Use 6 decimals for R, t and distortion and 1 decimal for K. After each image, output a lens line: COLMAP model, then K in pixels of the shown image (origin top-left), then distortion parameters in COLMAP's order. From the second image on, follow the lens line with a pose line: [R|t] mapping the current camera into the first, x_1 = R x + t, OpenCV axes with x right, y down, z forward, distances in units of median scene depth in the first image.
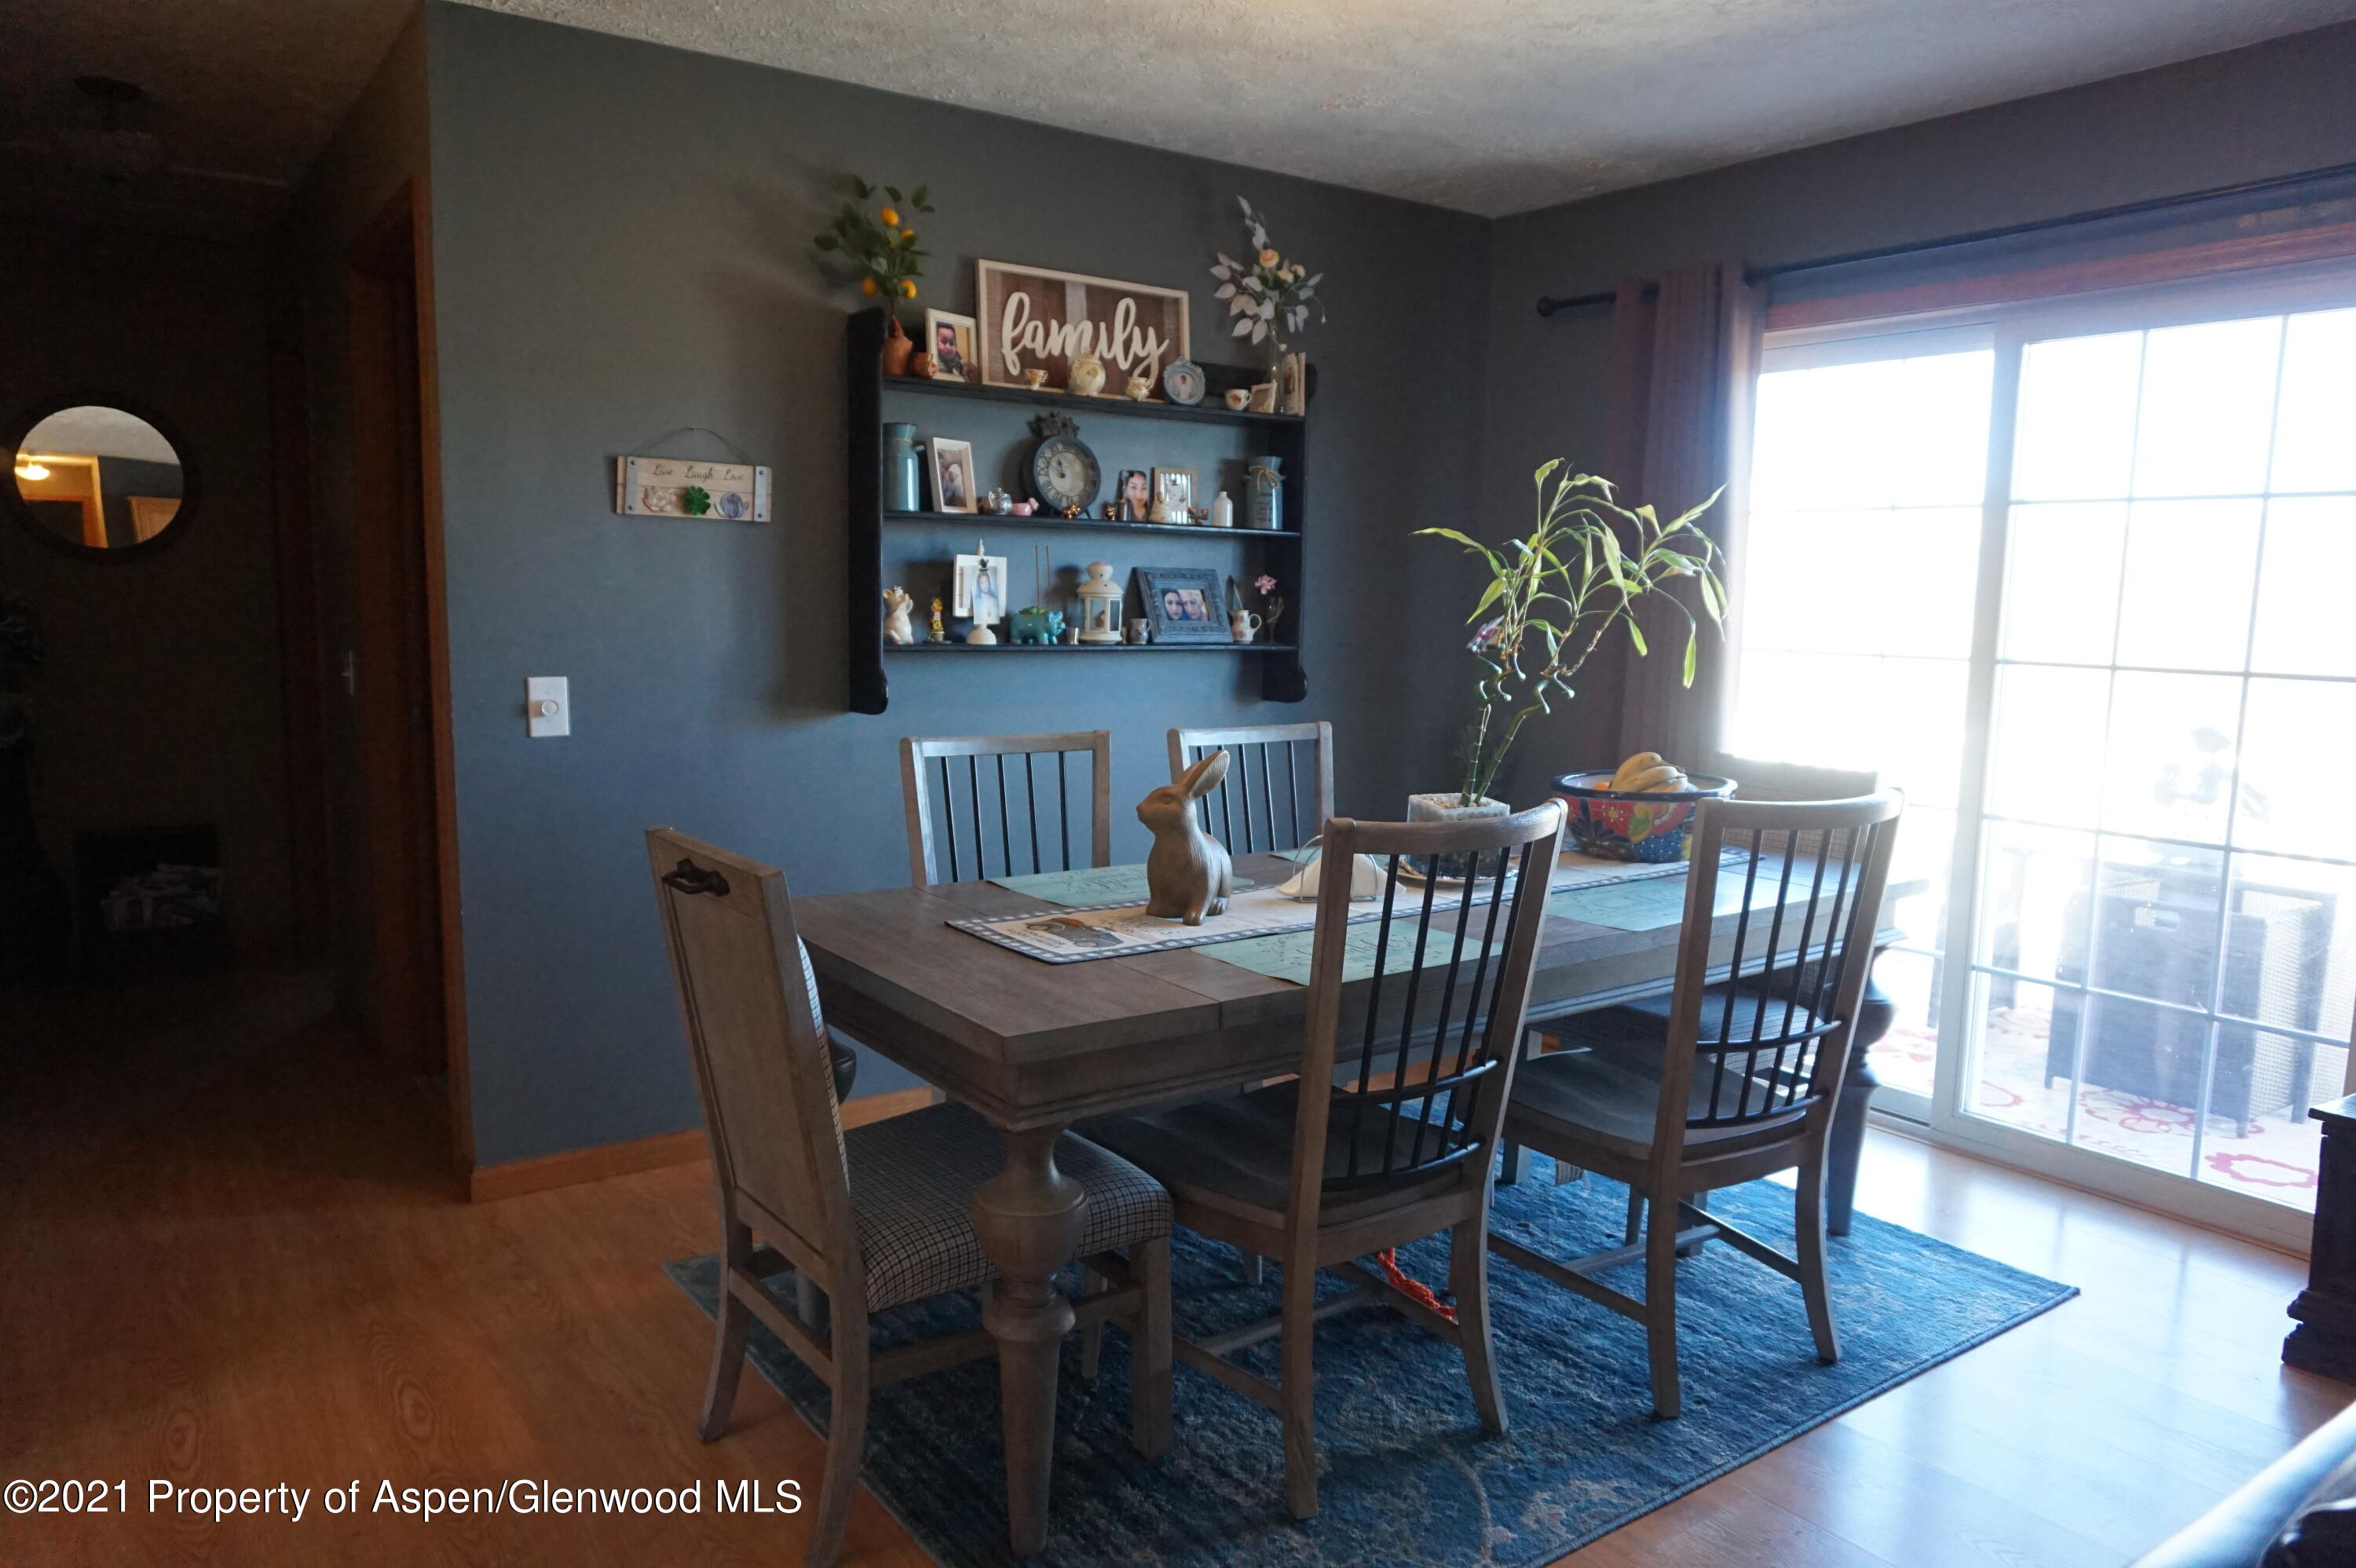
lens RADIAL K [[1605.5, 0, 1178.0], [0, 1605.5, 784.0], [0, 0, 1]] dist [-0.046773, 0.039302]
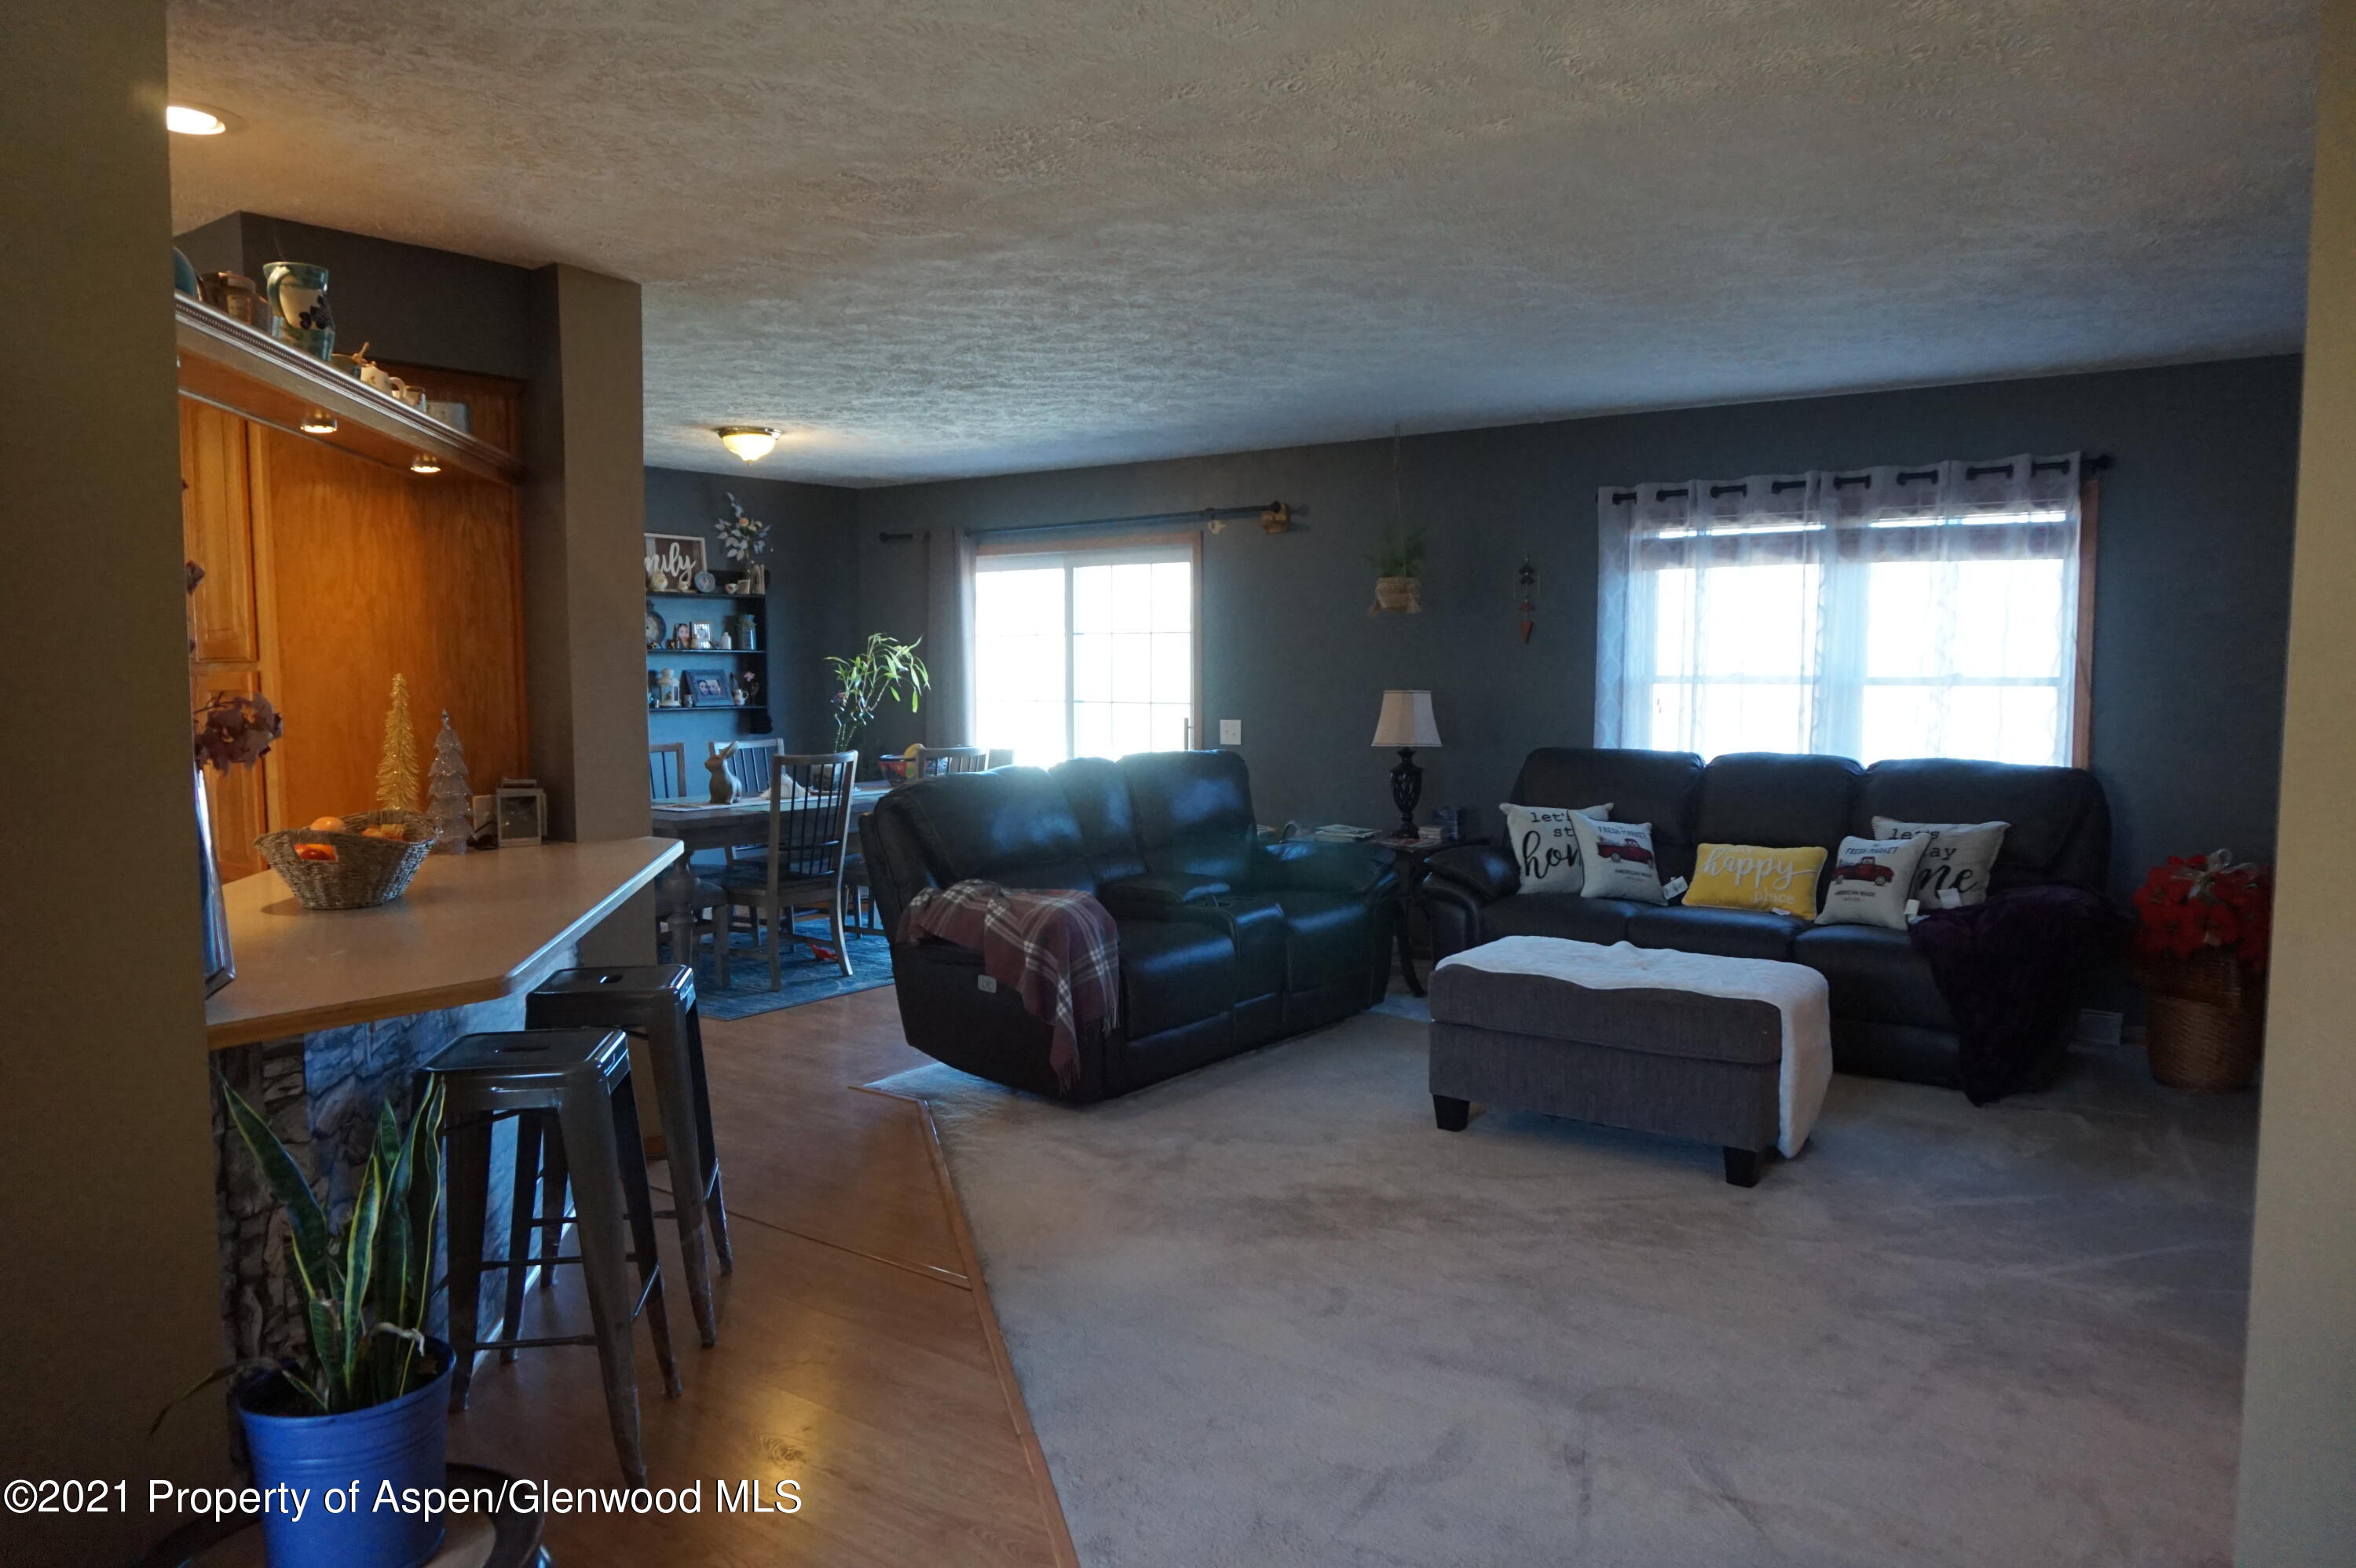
lens RADIAL K [[1605.5, 0, 1178.0], [0, 1605.5, 784.0], [0, 0, 1]] dist [-0.046773, 0.039302]
pose [[0.950928, -0.046777, 0.305855, -0.058426], [0.059708, 0.997668, -0.033056, 0.117003], [-0.303596, 0.049696, 0.951504, -1.141680]]
